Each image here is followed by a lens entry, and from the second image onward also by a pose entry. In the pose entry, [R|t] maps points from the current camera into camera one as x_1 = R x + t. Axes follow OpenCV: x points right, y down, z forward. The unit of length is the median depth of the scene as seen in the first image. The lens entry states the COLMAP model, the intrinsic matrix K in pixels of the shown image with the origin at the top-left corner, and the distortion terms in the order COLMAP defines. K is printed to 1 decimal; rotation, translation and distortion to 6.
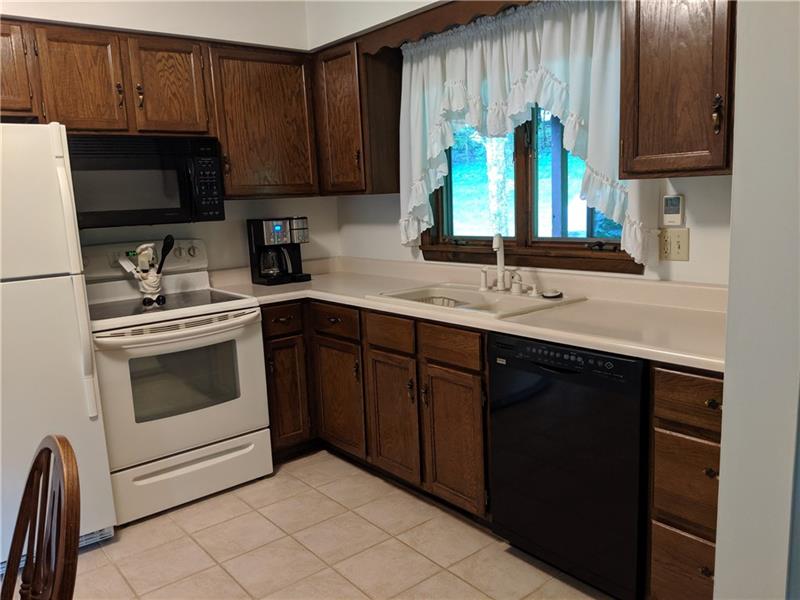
lens RADIAL K [[634.0, 0, 400.0], [0, 634.0, 300.0], [0, 0, 1]] dist [-0.001369, -0.003782]
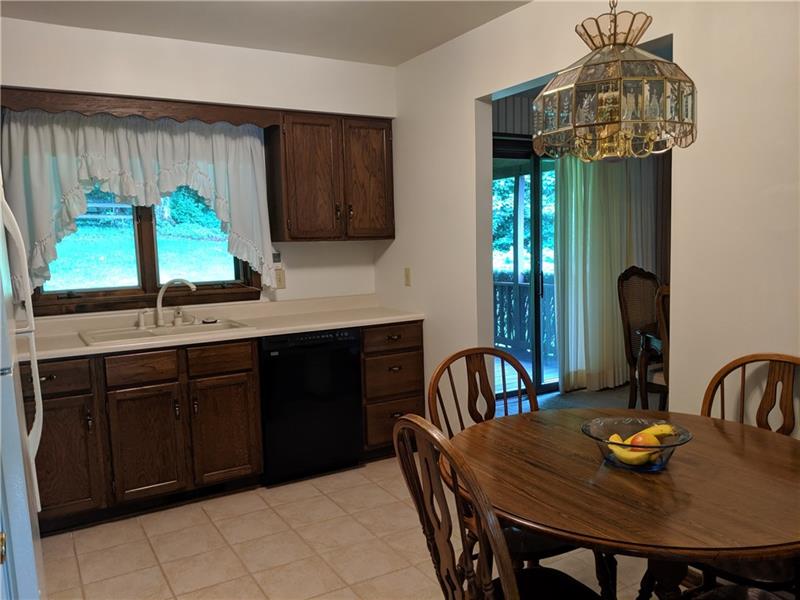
lens RADIAL K [[634.0, 0, 400.0], [0, 634.0, 300.0], [0, 0, 1]] dist [-0.001369, -0.003782]
pose [[0.145725, -0.052350, 0.987939, -1.174293], [0.182922, 0.982807, 0.025097, -0.014005], [-0.972267, 0.177058, 0.152796, 0.388951]]
